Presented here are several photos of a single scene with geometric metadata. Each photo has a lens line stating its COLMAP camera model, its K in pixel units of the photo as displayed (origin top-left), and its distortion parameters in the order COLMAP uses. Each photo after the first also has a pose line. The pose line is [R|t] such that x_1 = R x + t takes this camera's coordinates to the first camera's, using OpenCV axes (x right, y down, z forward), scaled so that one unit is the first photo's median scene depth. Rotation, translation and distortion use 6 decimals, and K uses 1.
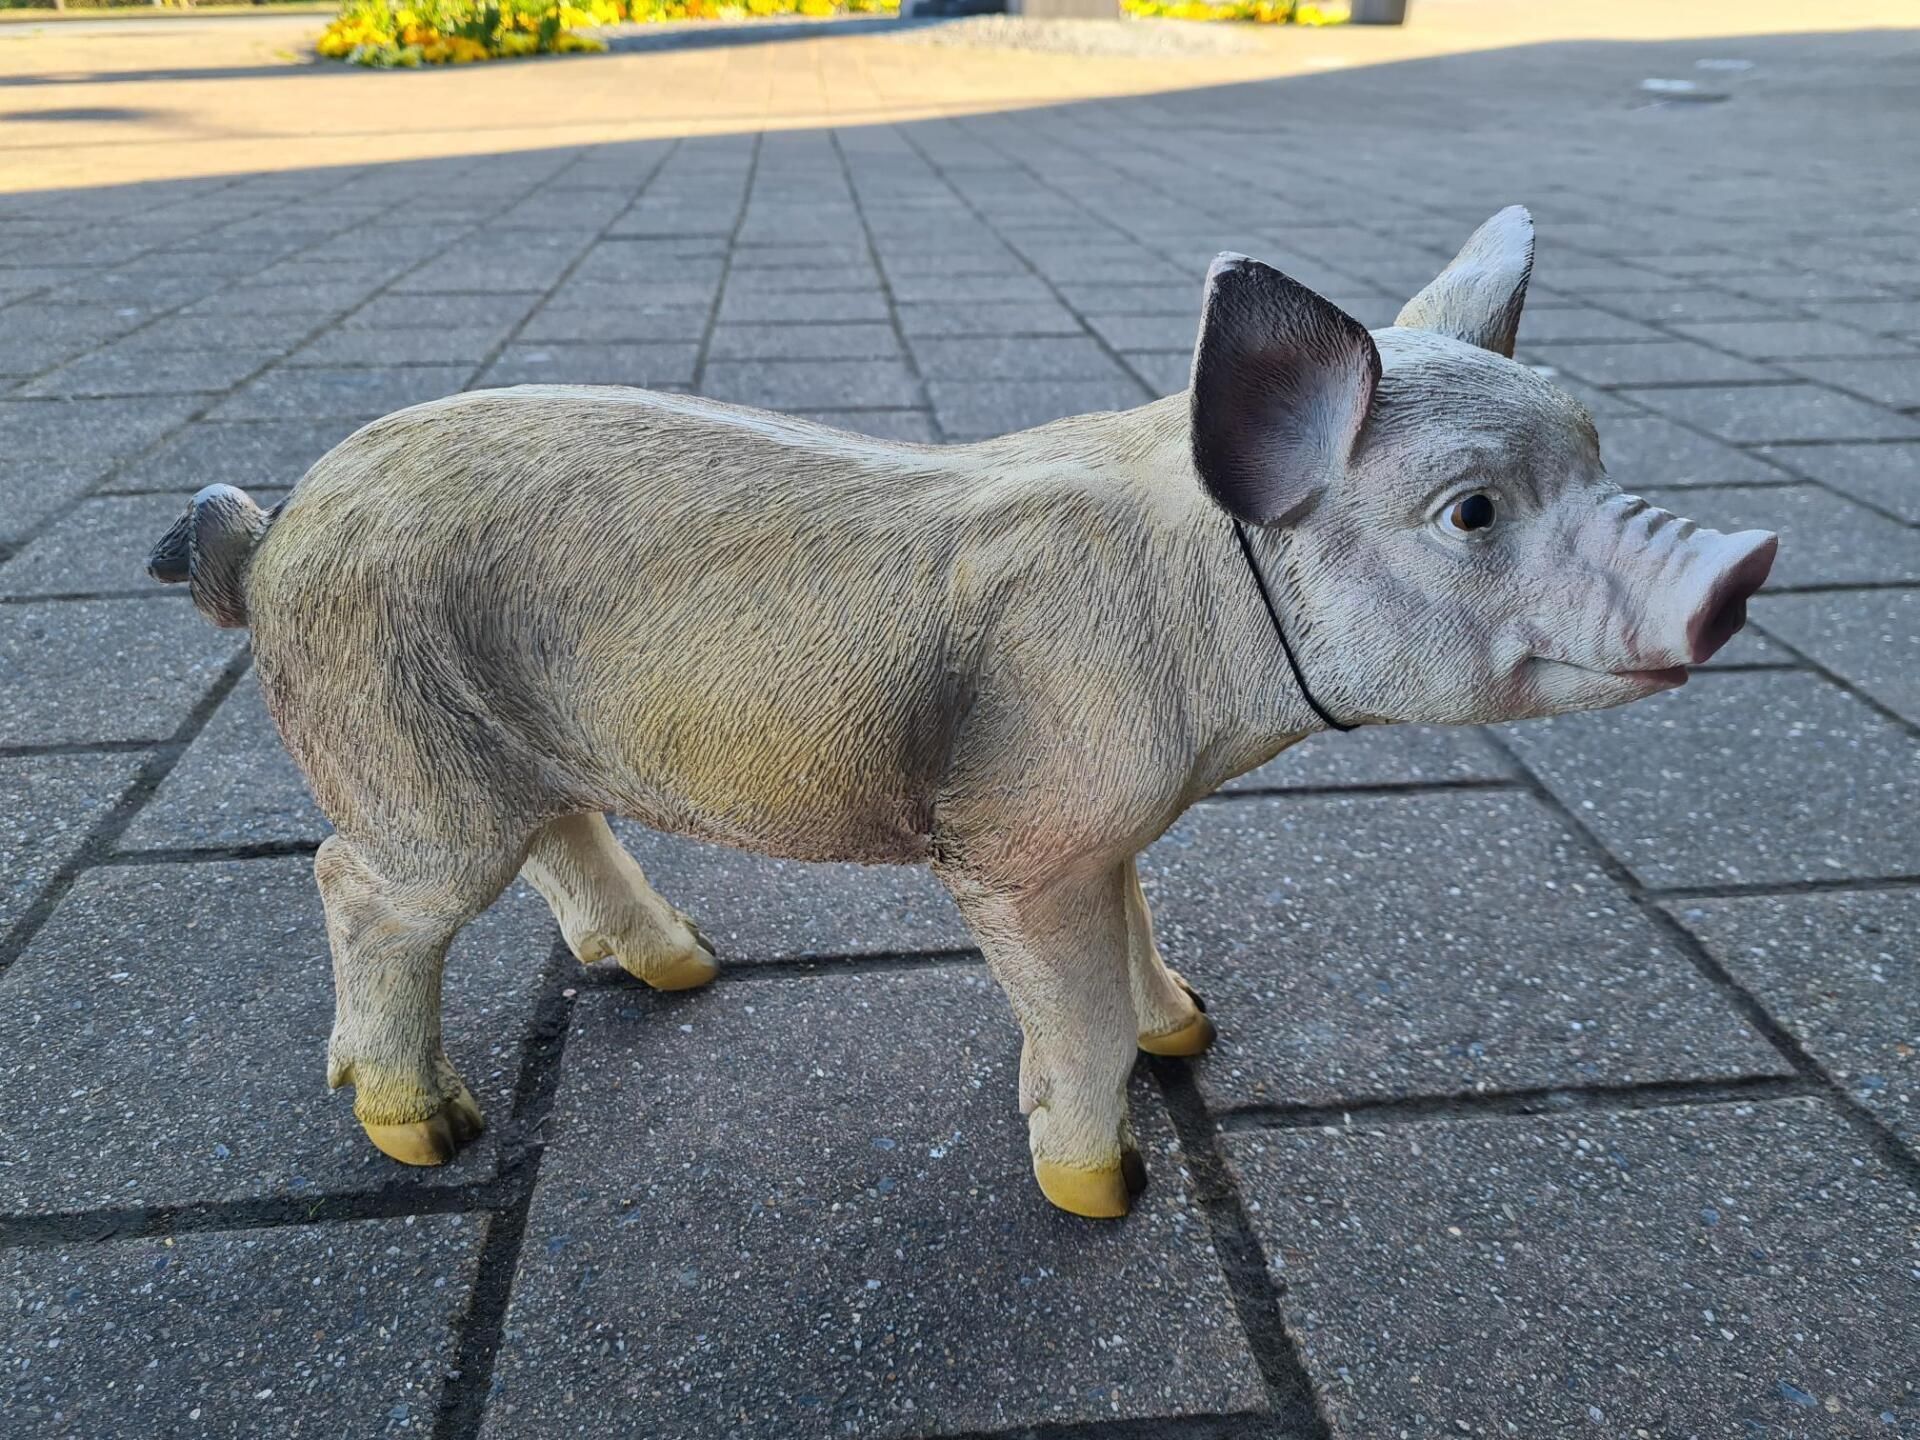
lens RADIAL K [[1554.1, 0, 934.8], [0, 1554.1, 714.3], [0, 0, 1]] dist [0.052700, -0.067339]
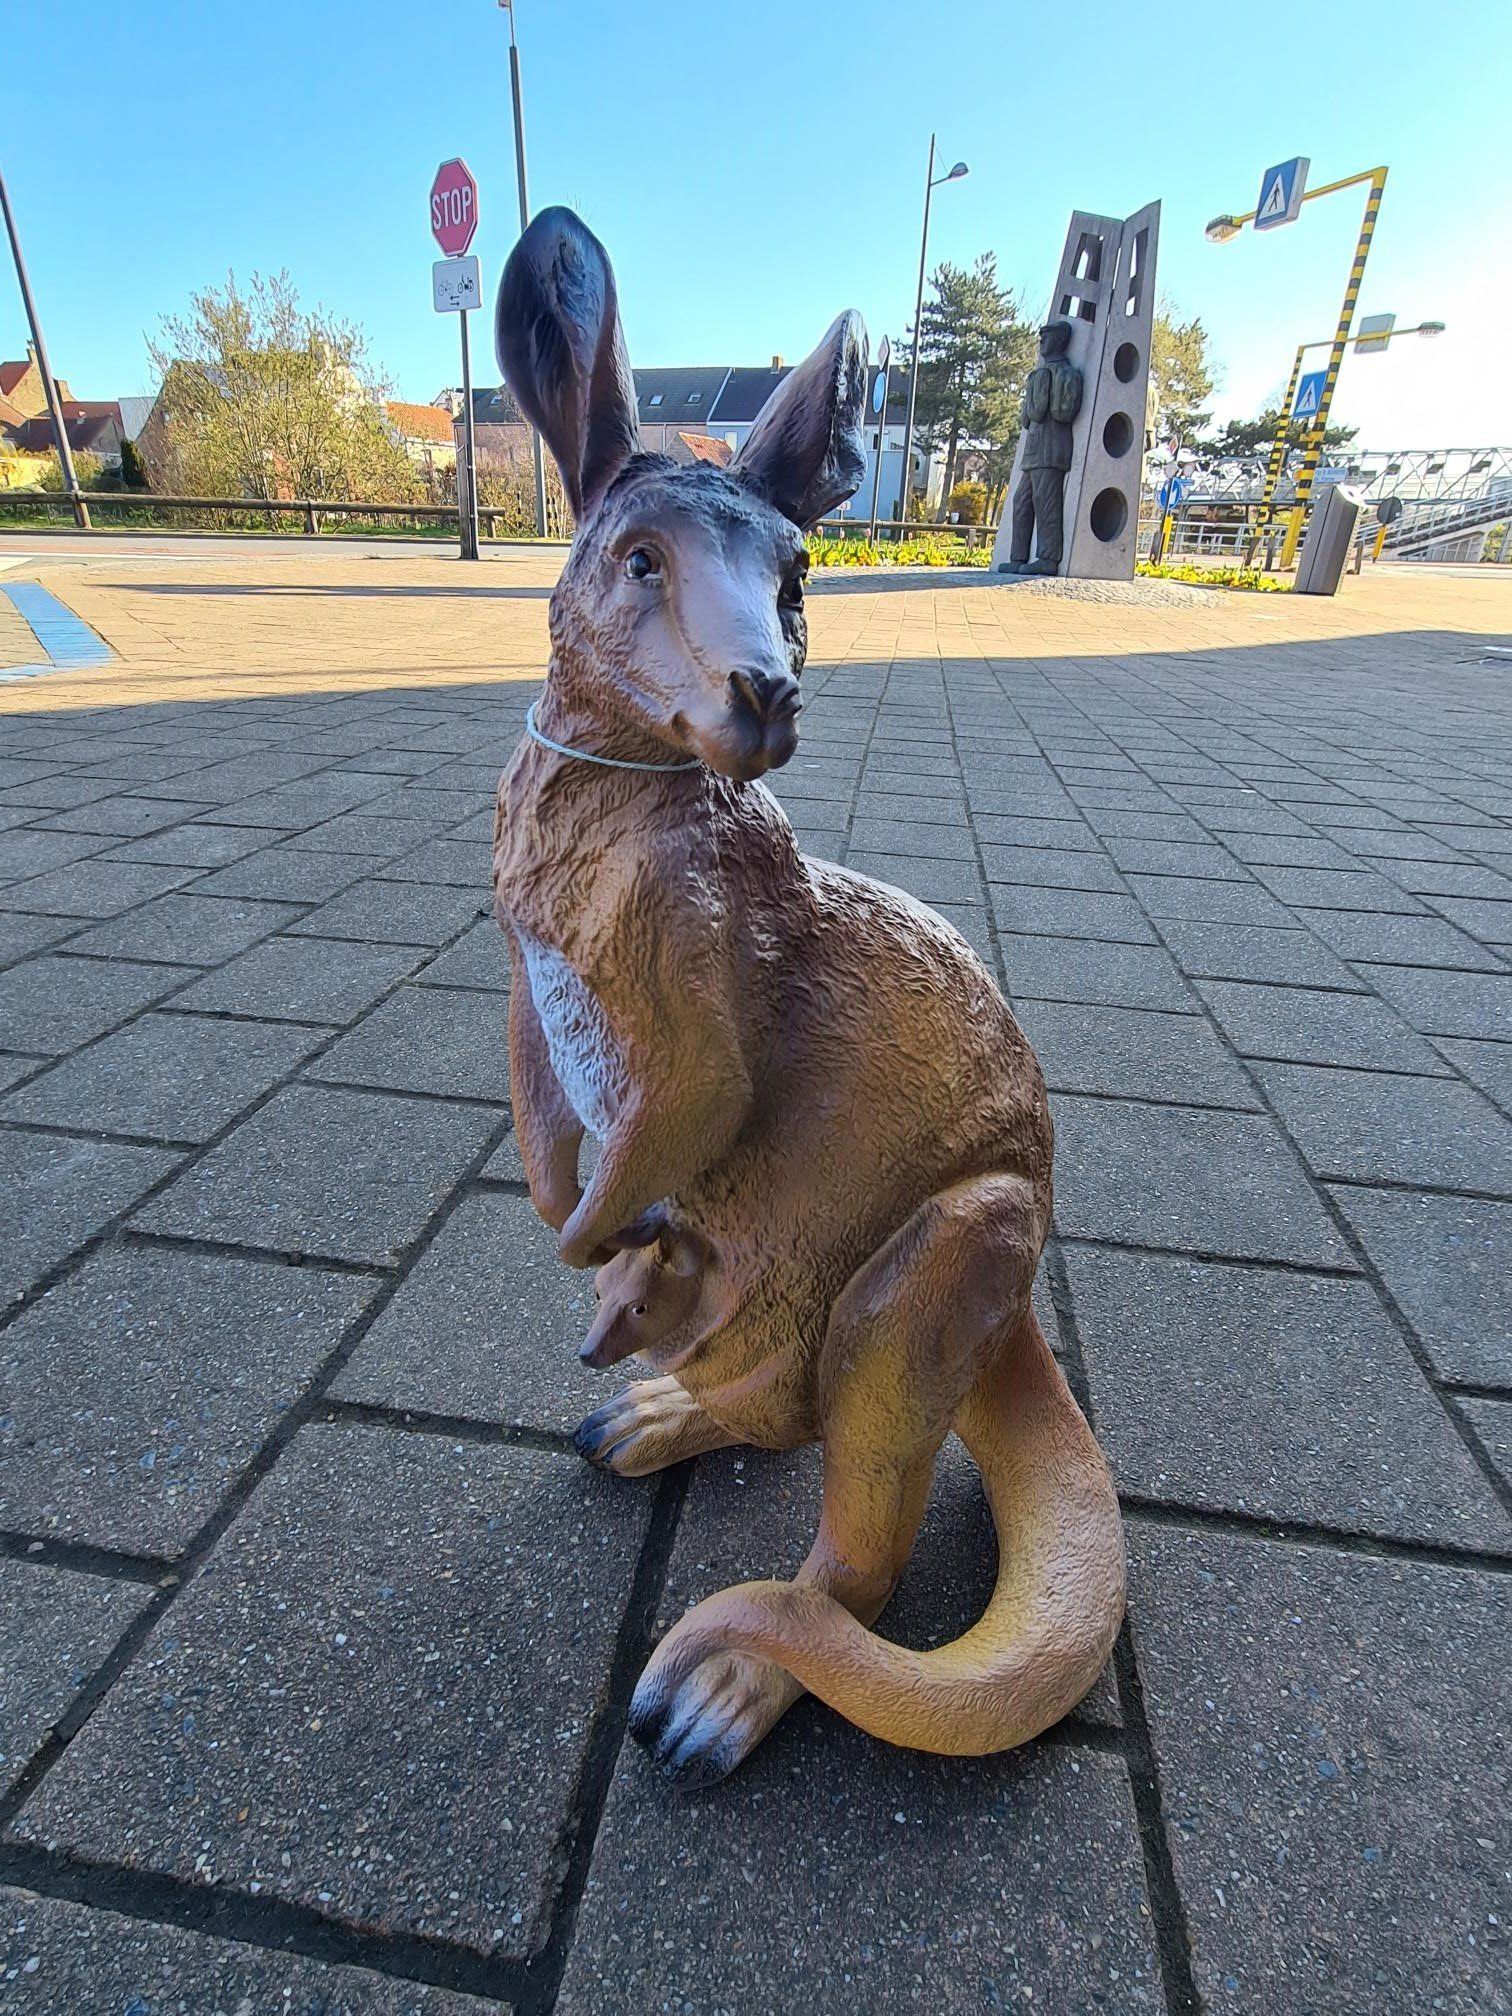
lens RADIAL K [[1014.3, 0, 743.3], [0, 1014.3, 1011.4], [0, 0, 1]] dist [-0.004475, 0.001257]
pose [[0.969626, 0.140219, -0.200411, 0.061115], [-0.139681, 0.990052, 0.016893, 0.332740], [0.200786, 0.011613, 0.979566, -1.090027]]
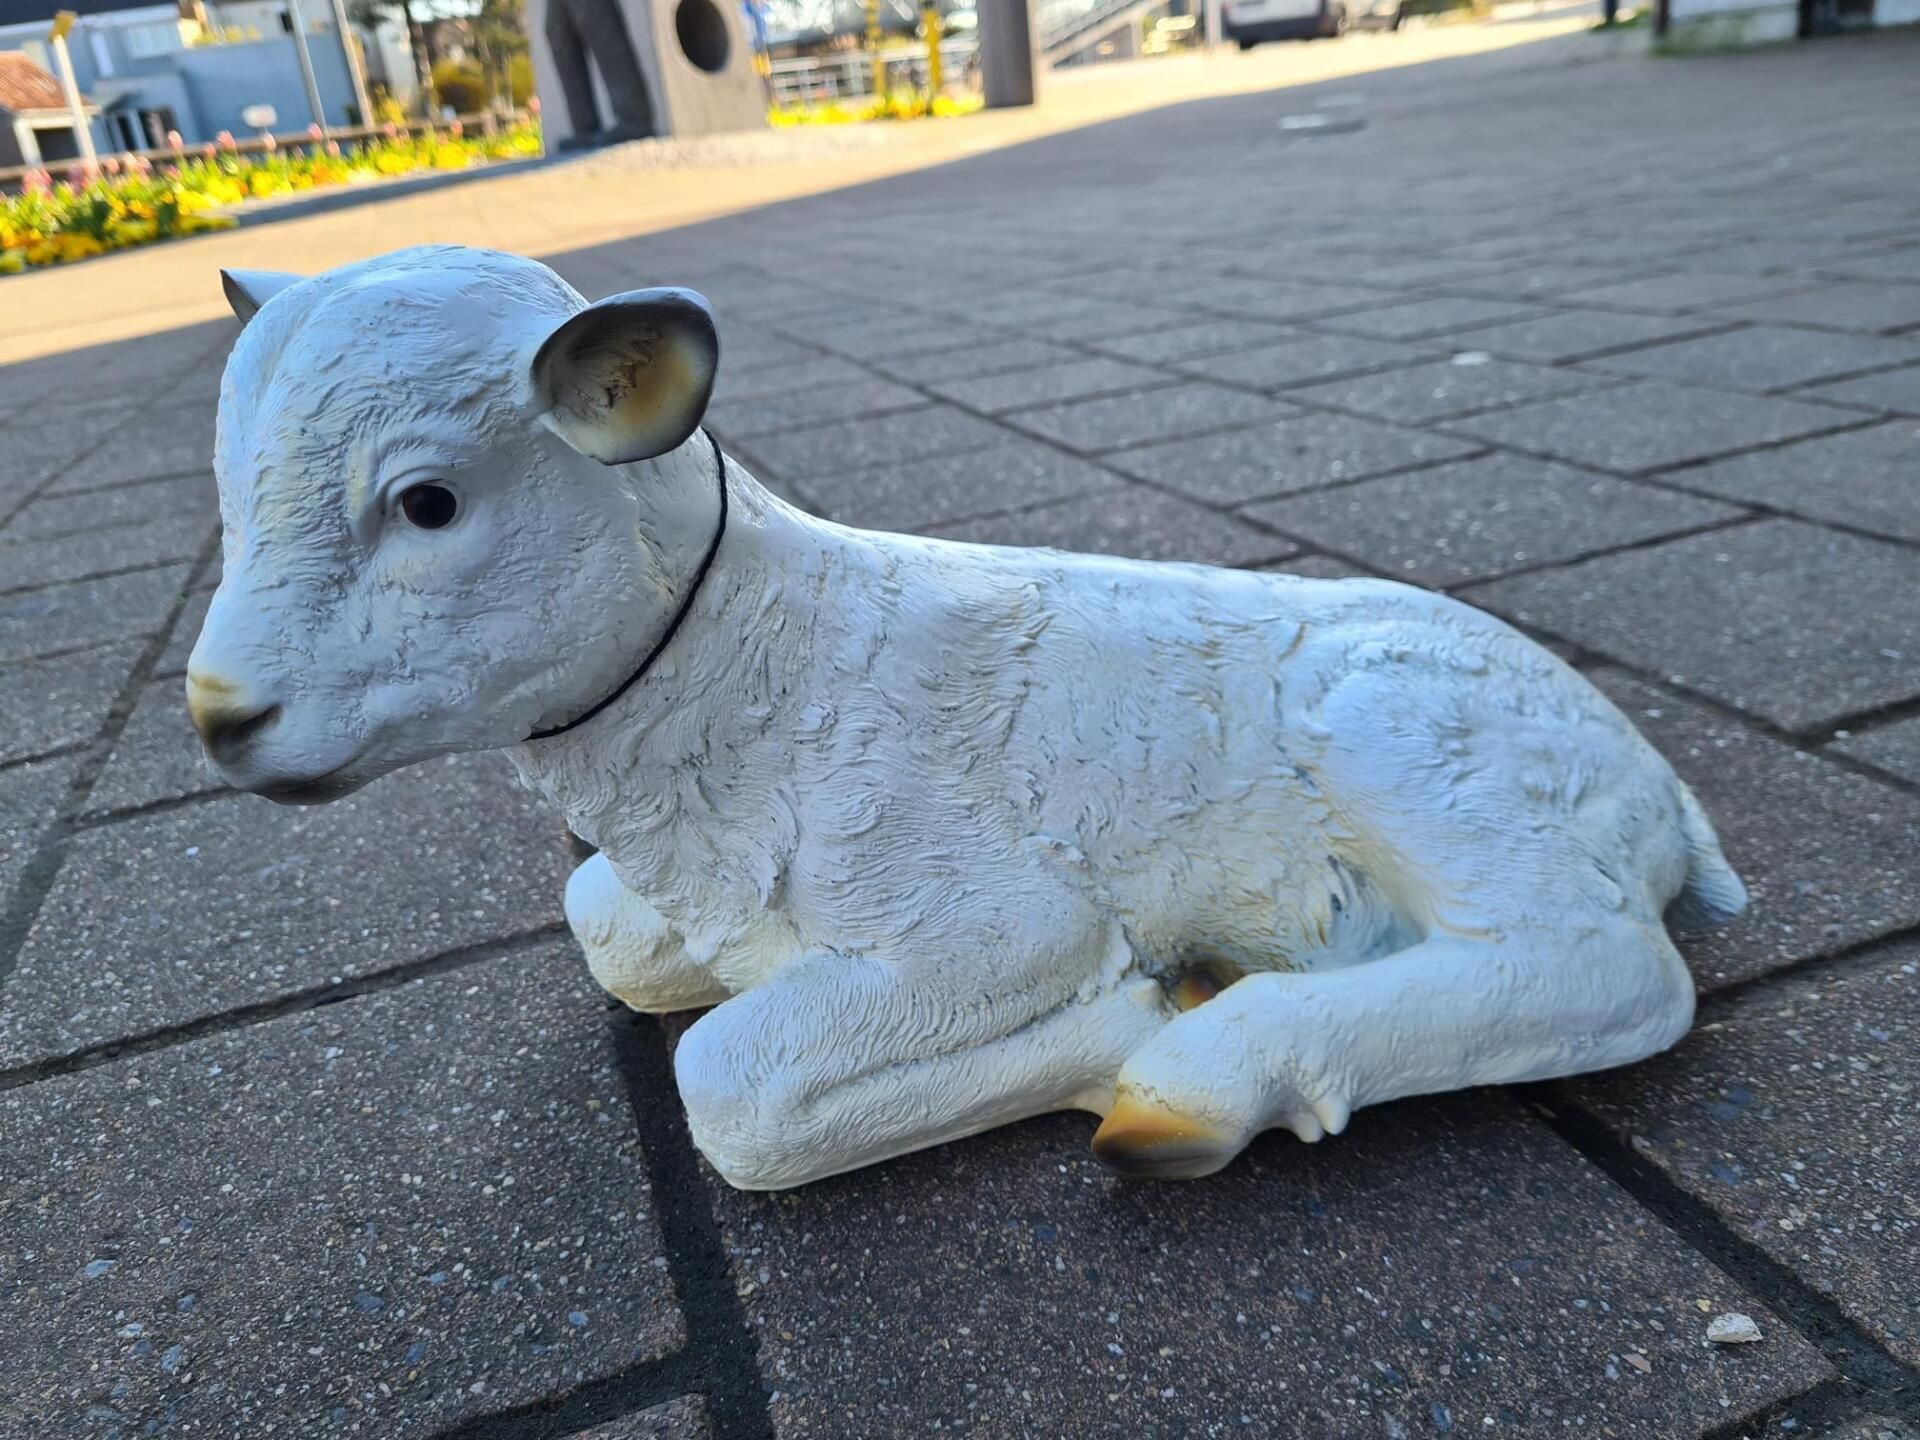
lens RADIAL K [[1561.4, 0, 962.8], [0, 1561.4, 718.1], [0, 0, 1]] dist [0.047112, -0.063215]
pose [[0.965580, -0.190716, 0.176871, -0.171484], [0.201897, 0.978260, -0.047369, -0.078474], [-0.163992, 0.081449, 0.983093, 0.411665]]
